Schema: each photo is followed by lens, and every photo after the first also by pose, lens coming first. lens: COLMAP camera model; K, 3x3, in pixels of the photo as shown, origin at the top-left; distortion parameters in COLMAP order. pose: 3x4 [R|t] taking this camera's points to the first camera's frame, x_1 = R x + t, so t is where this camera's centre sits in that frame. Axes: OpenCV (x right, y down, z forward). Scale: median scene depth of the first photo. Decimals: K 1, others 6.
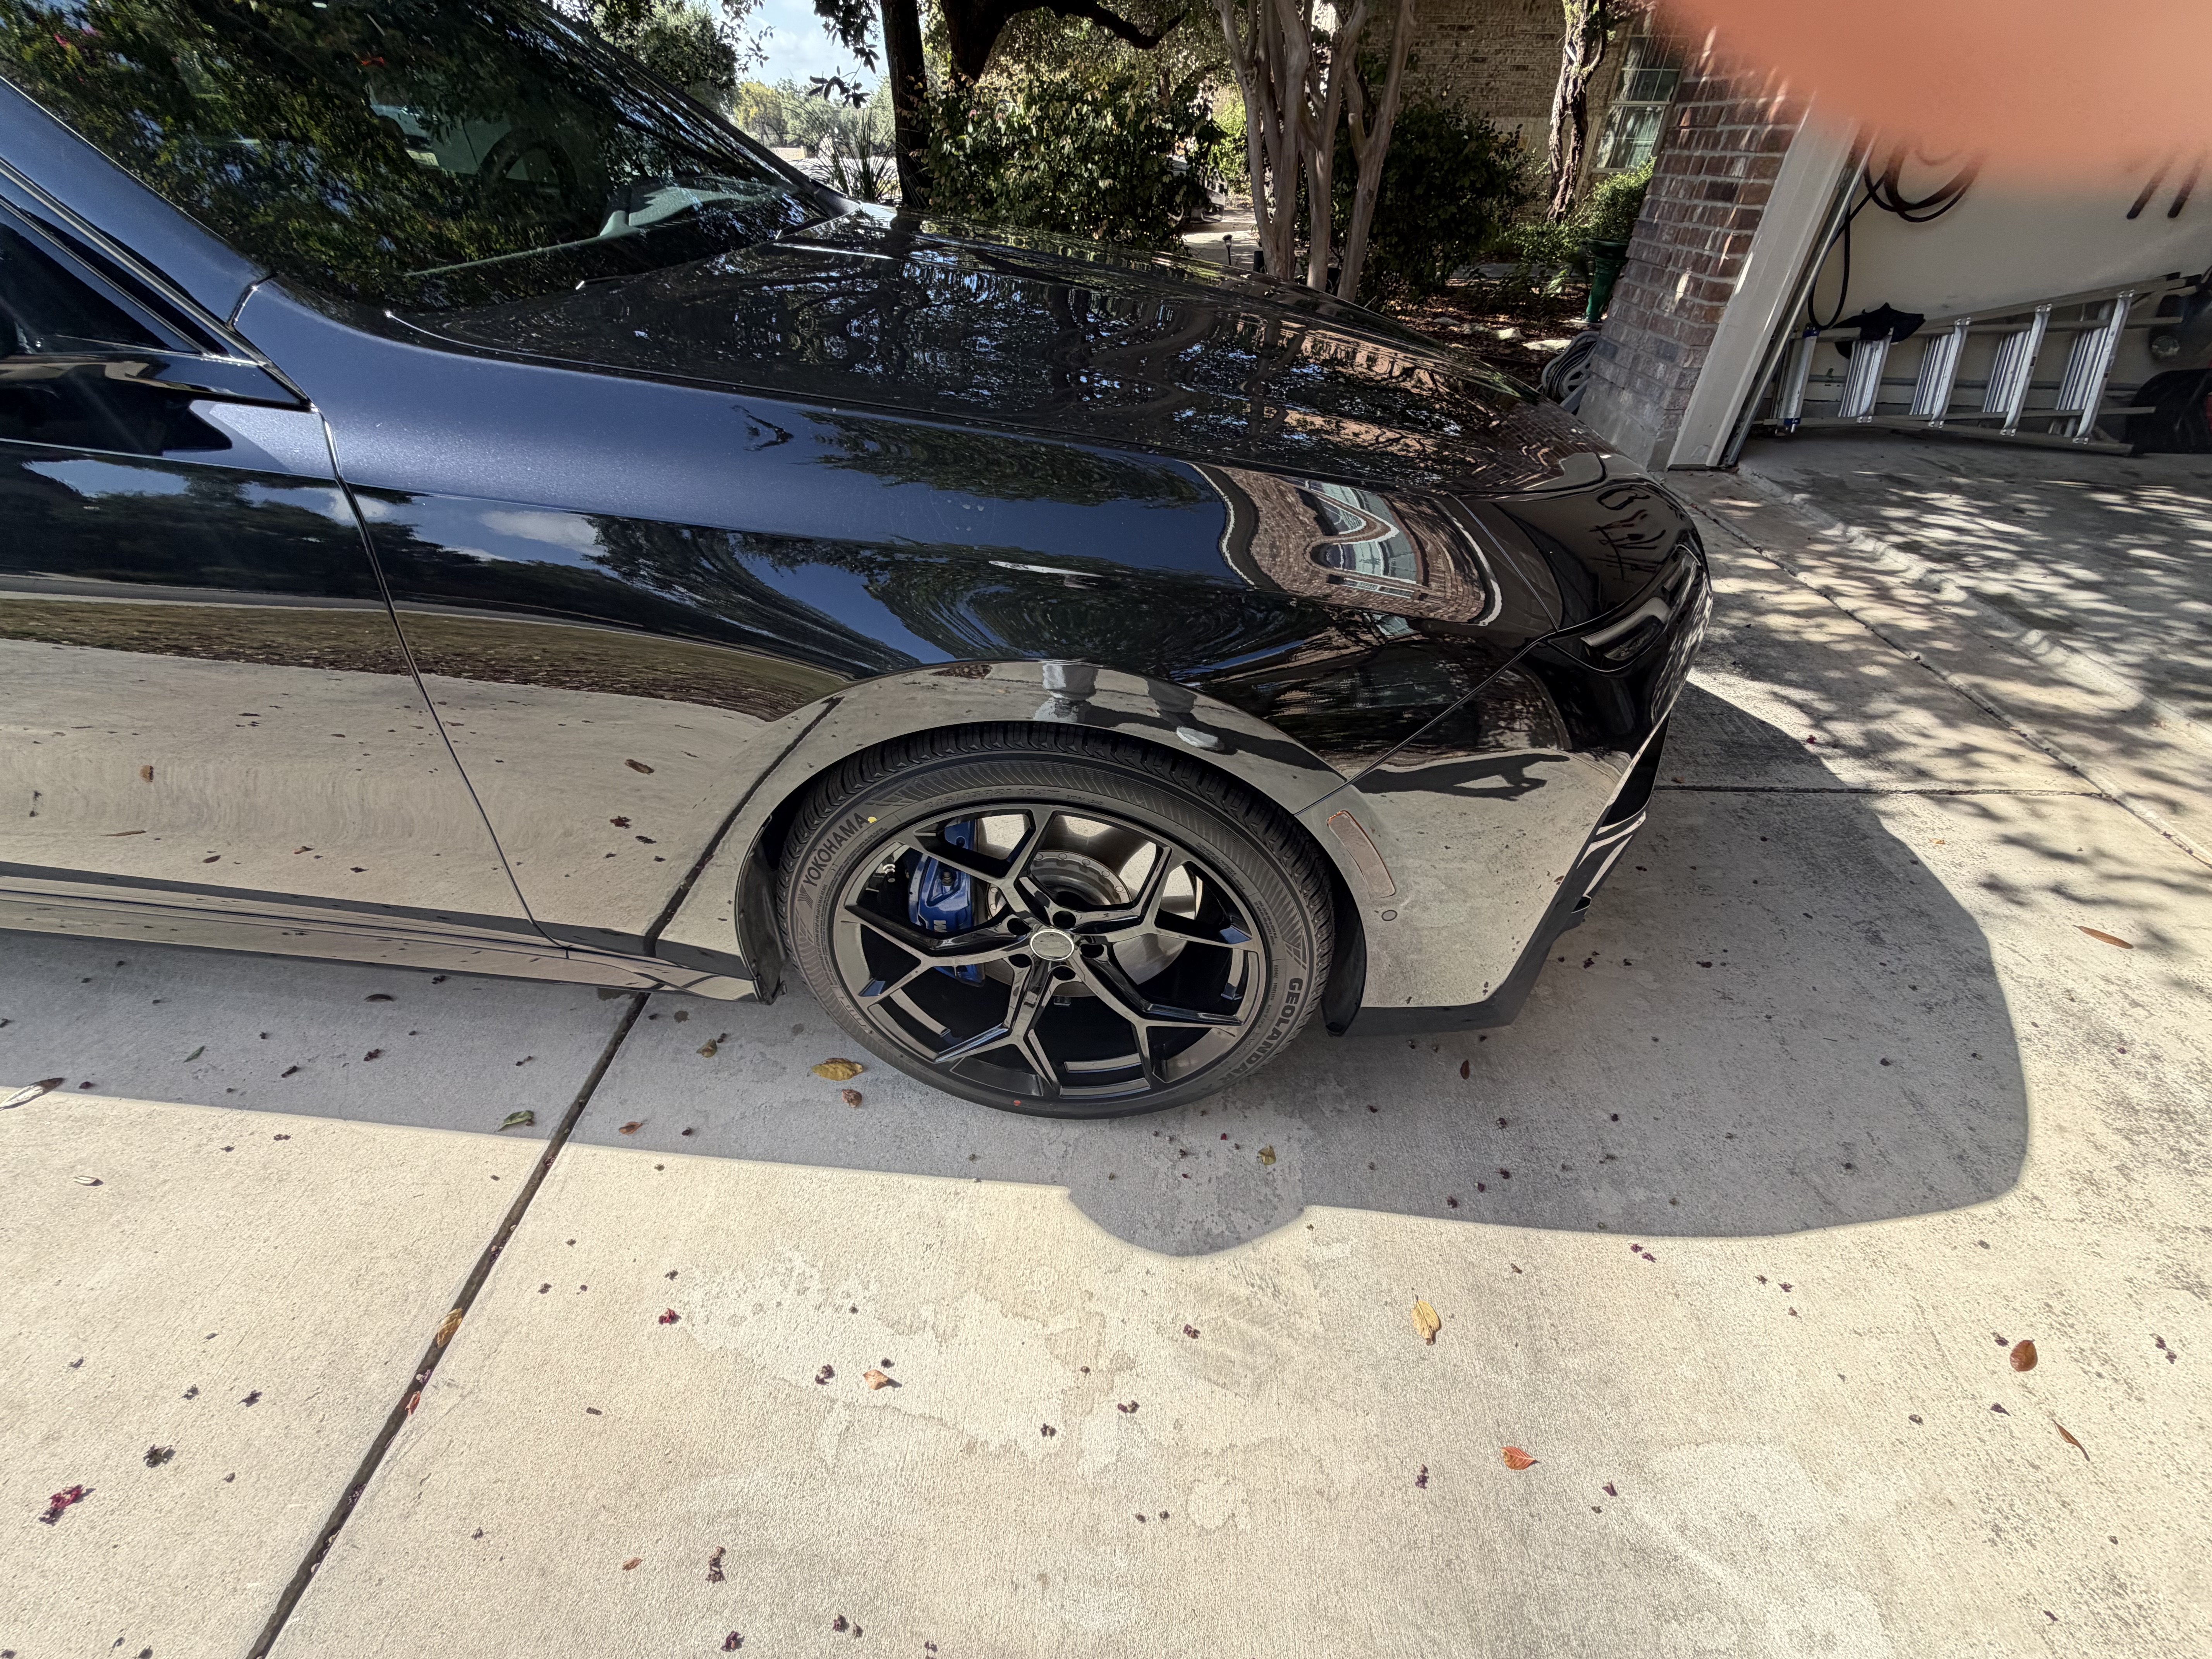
lens RADIAL K [[882.2, 0, 1096.1], [0, 882.2, 826.5], [0, 0, 1]] dist [-0.000617, 0.000059]
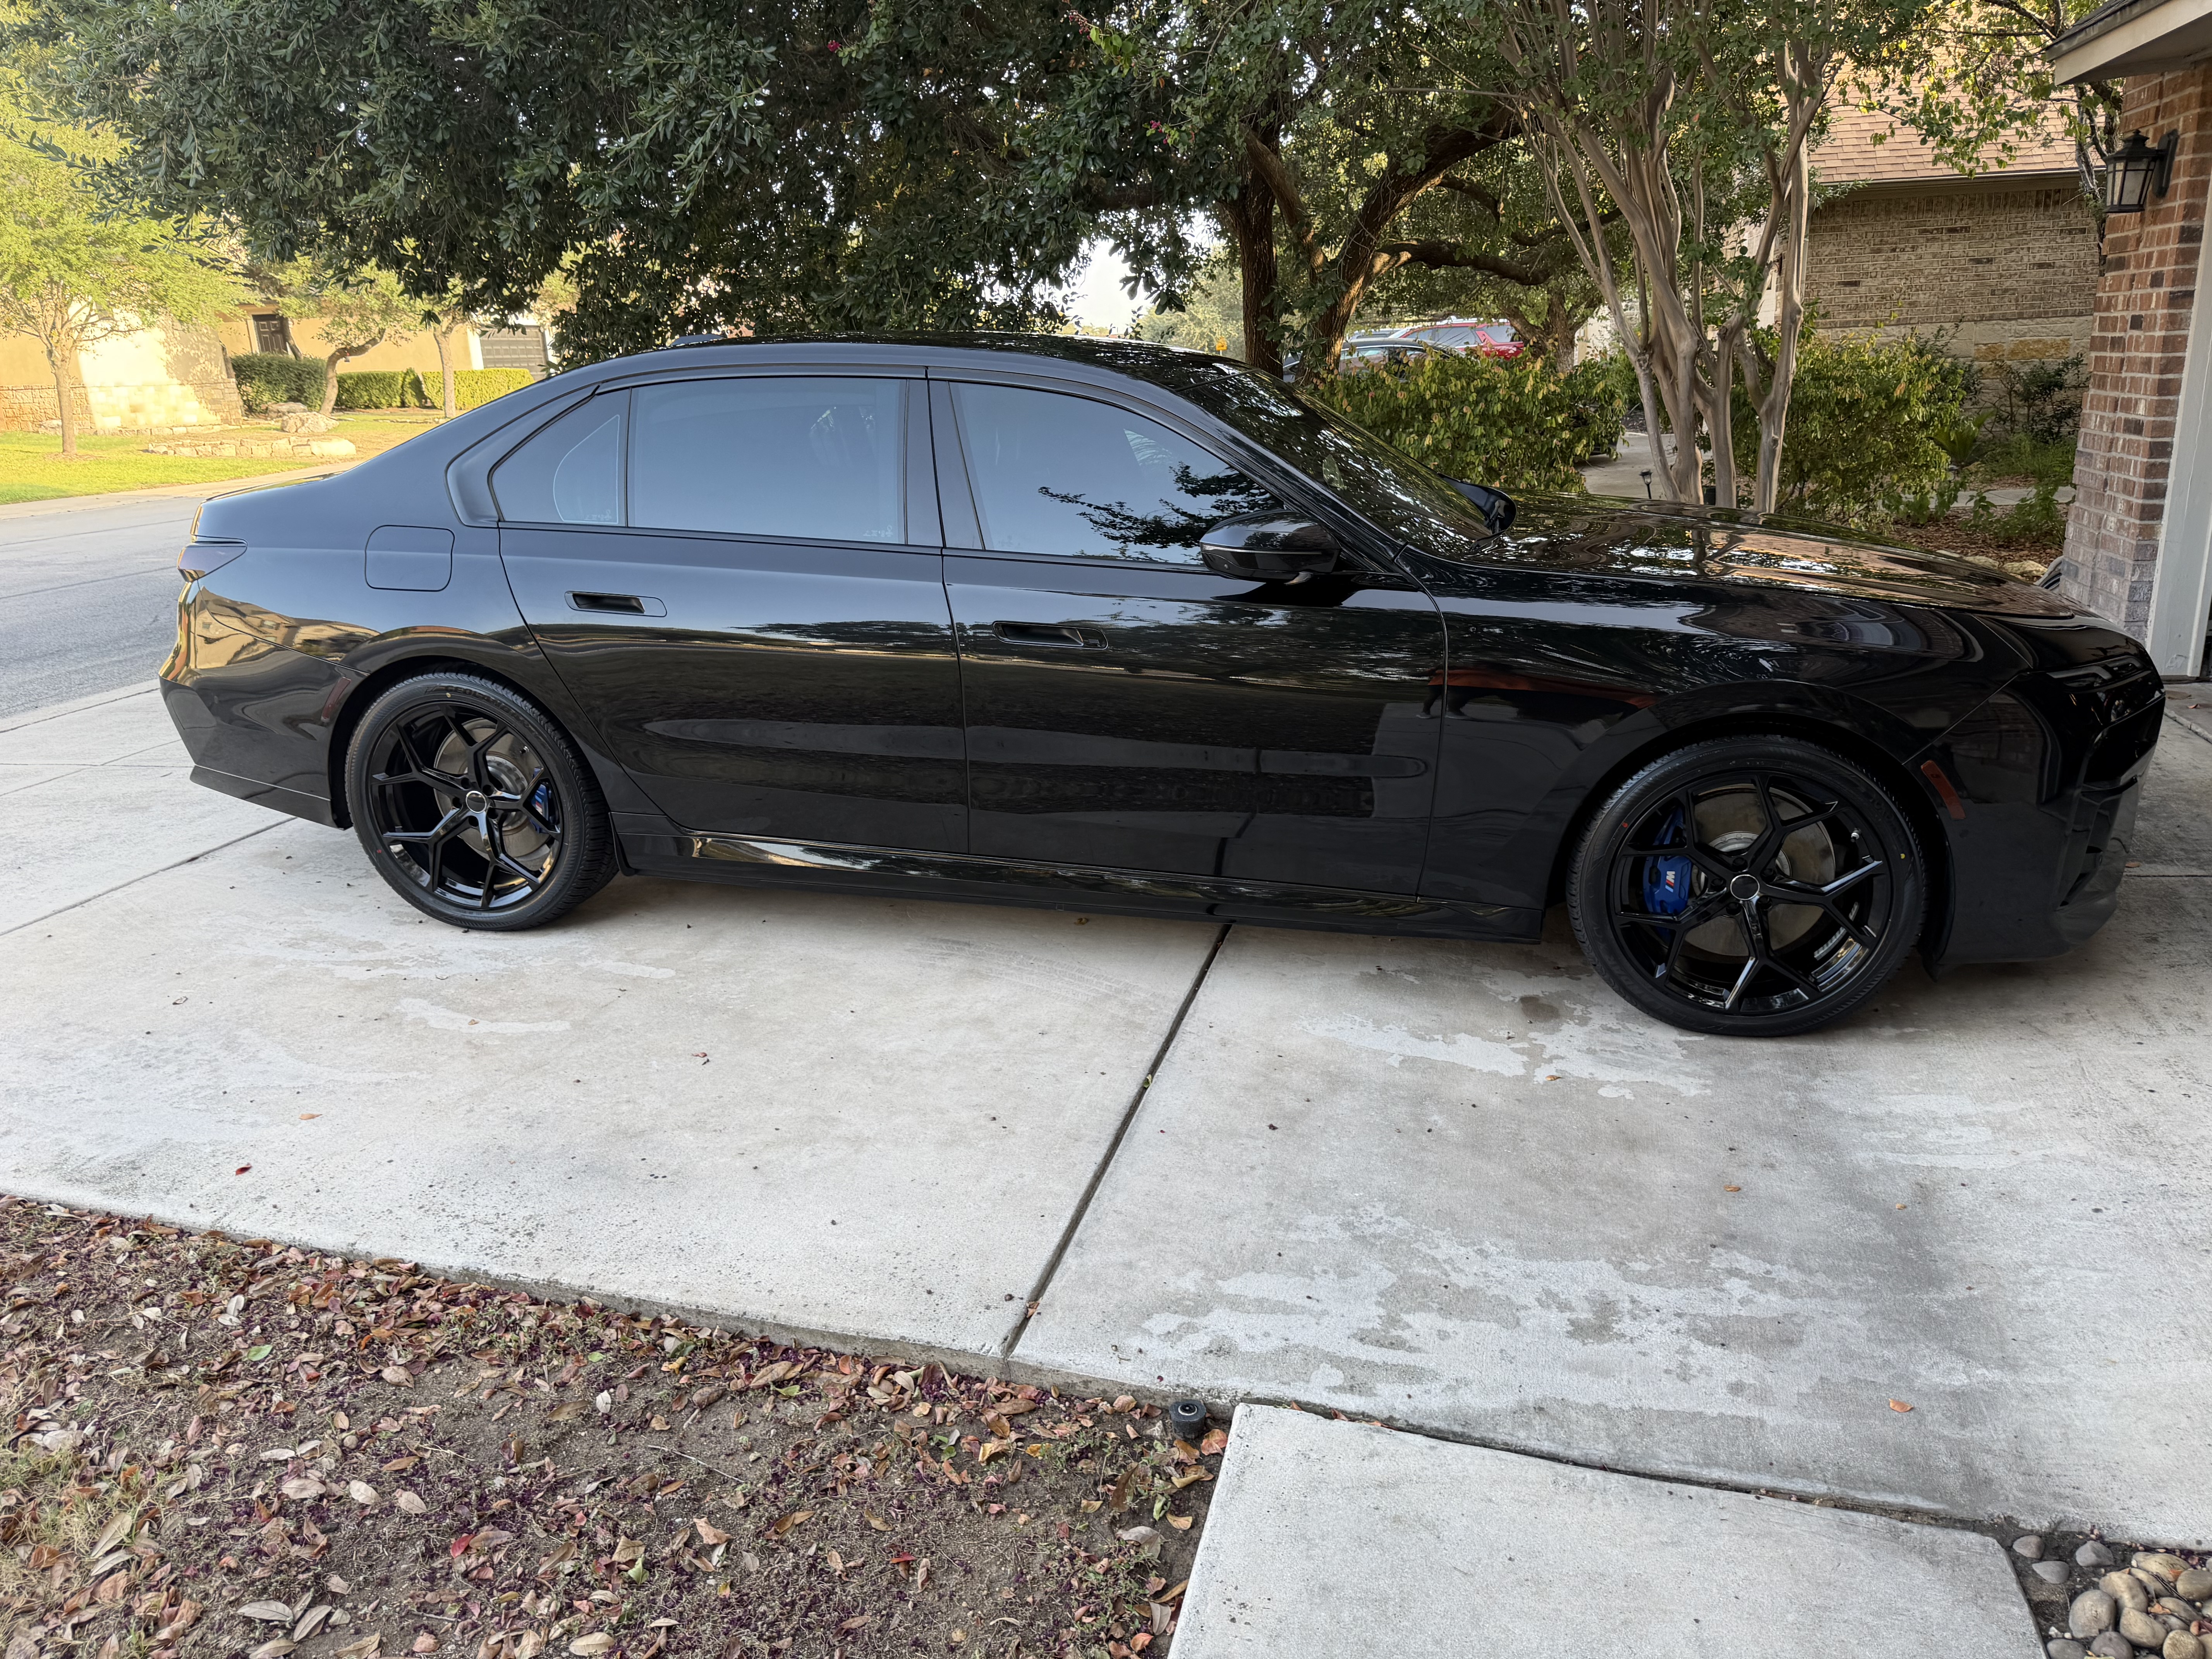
lens RADIAL K [[1562.0, 0, 1117.8], [0, 1562.0, 821.1], [0, 0, 1]] dist [0.007838, -0.006766]
pose [[0.978290, 0.004481, -0.207193, -0.070220], [-0.079711, 0.930992, -0.356231, 0.516177], [0.191299, 0.365013, 0.911137, -0.825198]]
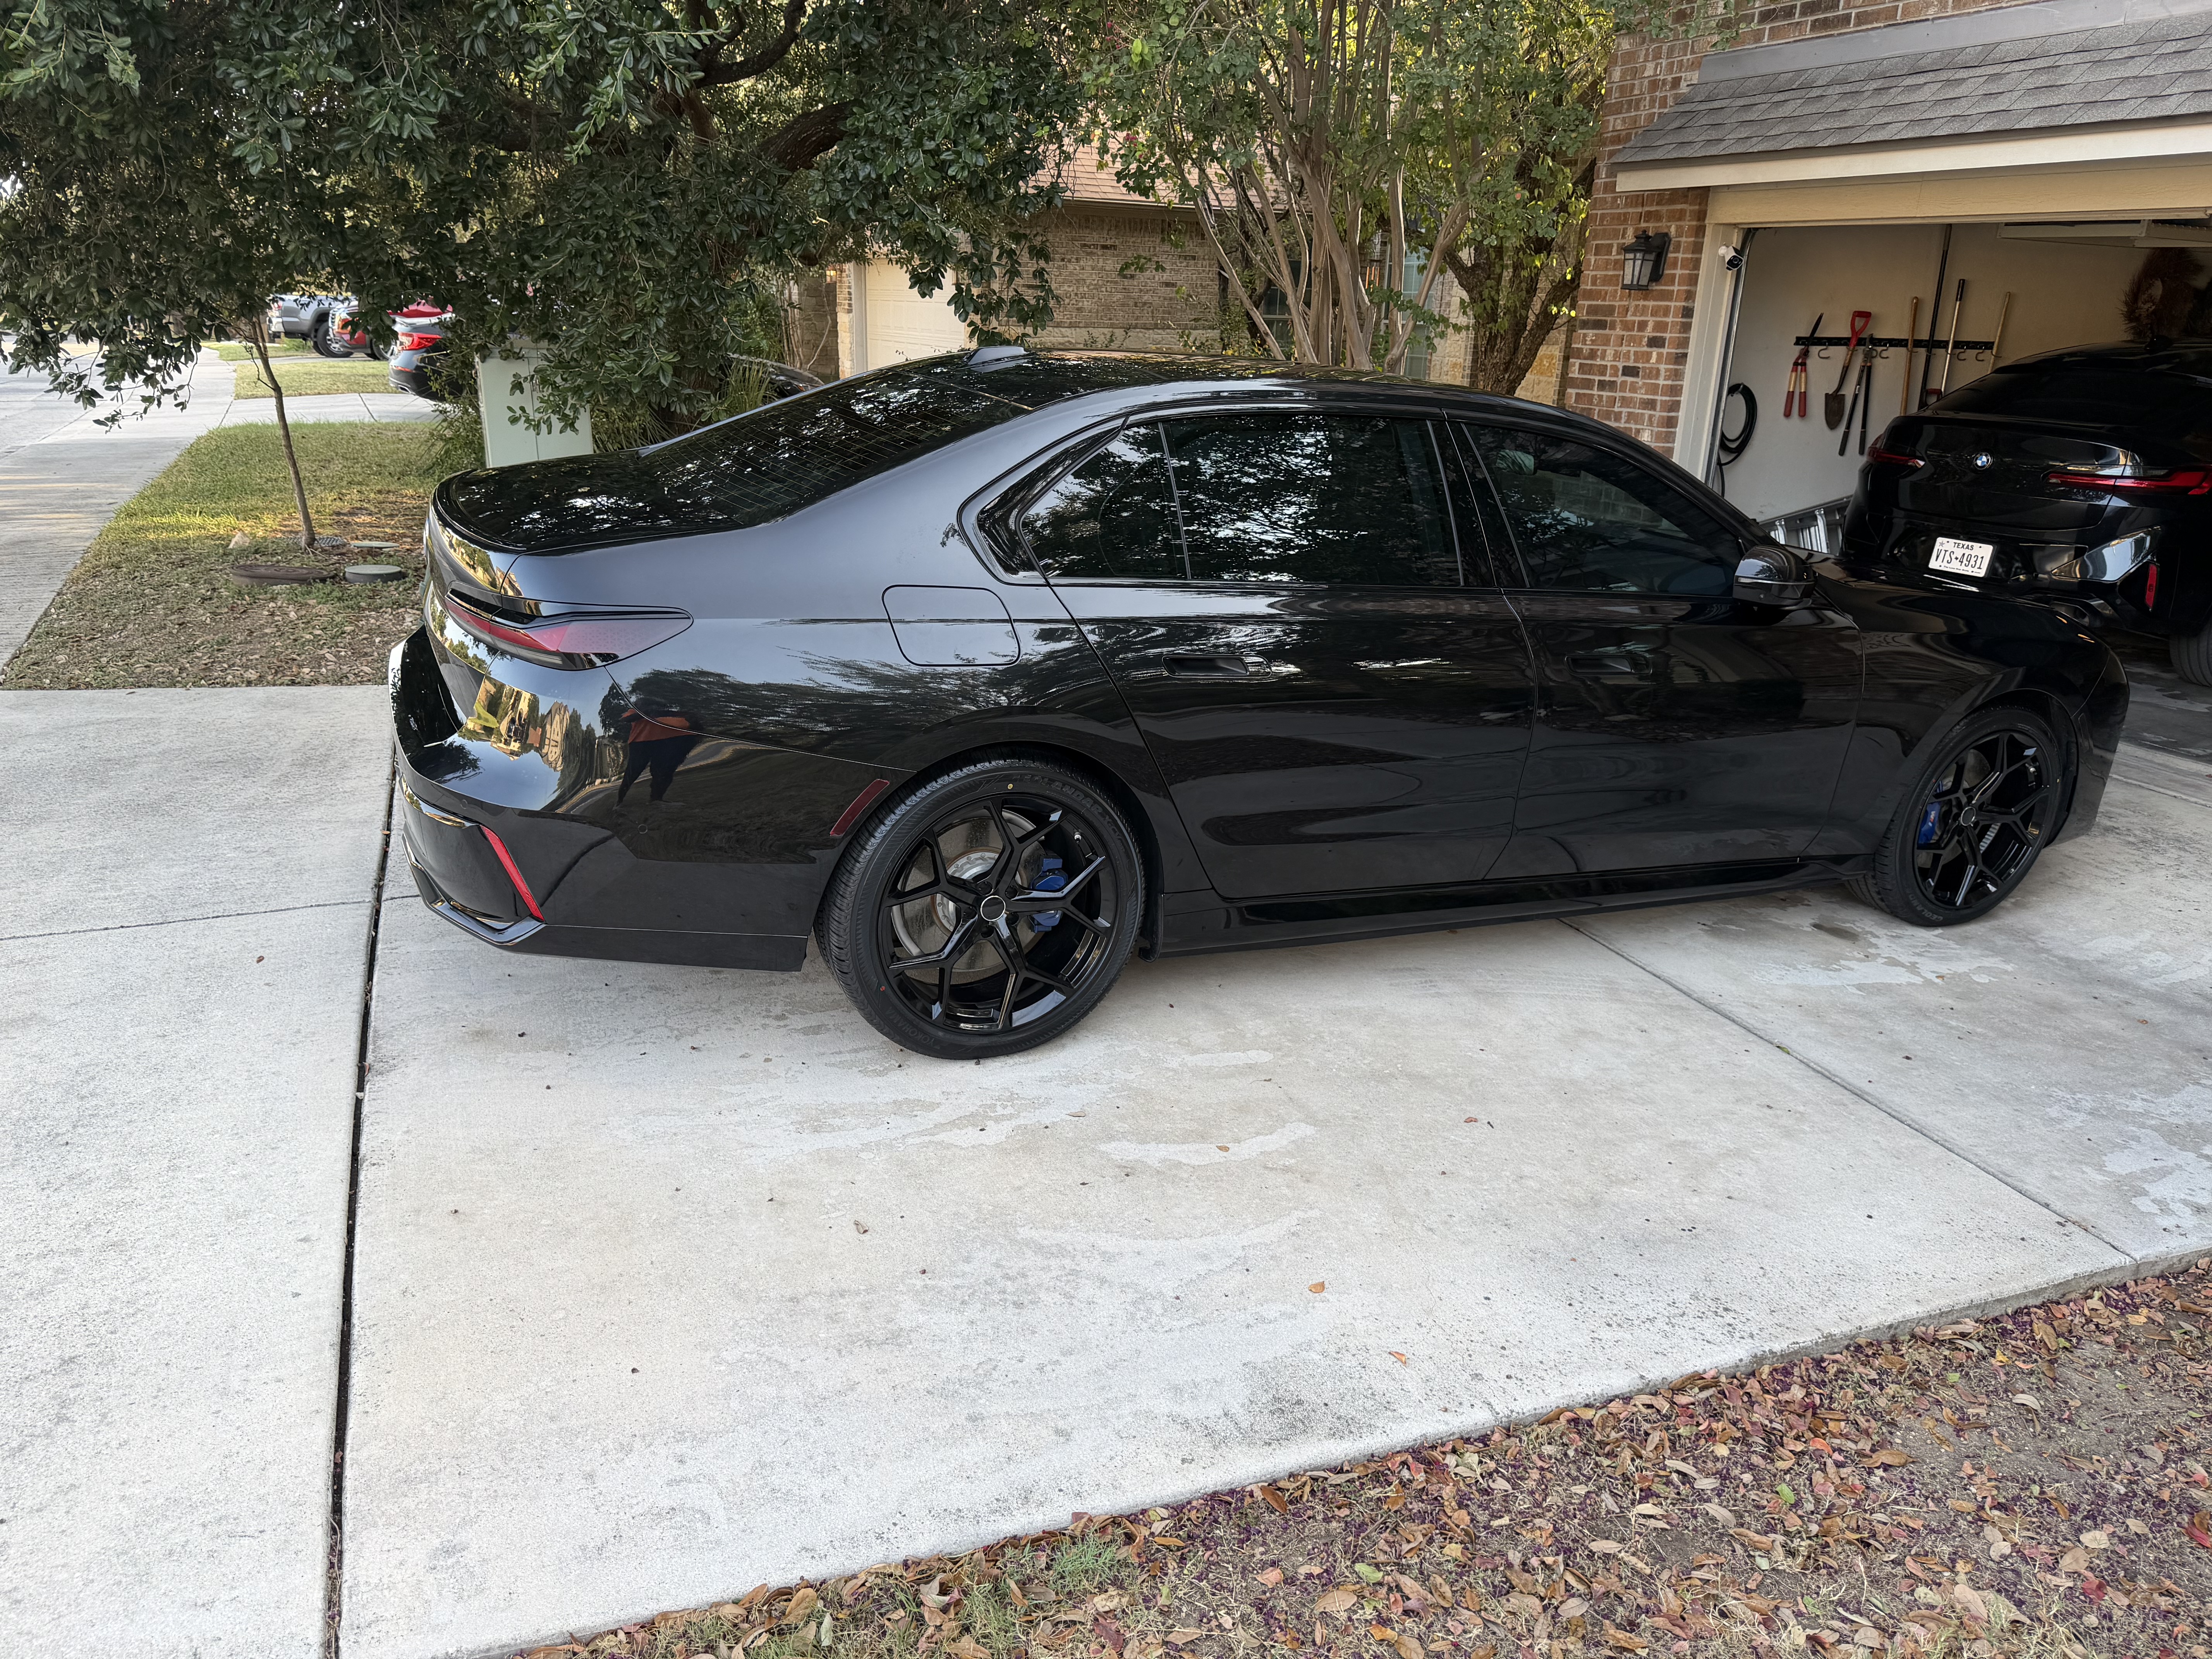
lens RADIAL K [[1558.0, 0, 1098.2], [0, 1558.0, 823.4], [0, 0, 1]] dist [0.032927, -0.046258]
pose [[0.898690, -0.125044, 0.420381, -1.354298], [0.256092, 0.927738, -0.271512, 0.320875], [-0.356053, 0.351661, 0.865772, -0.723125]]
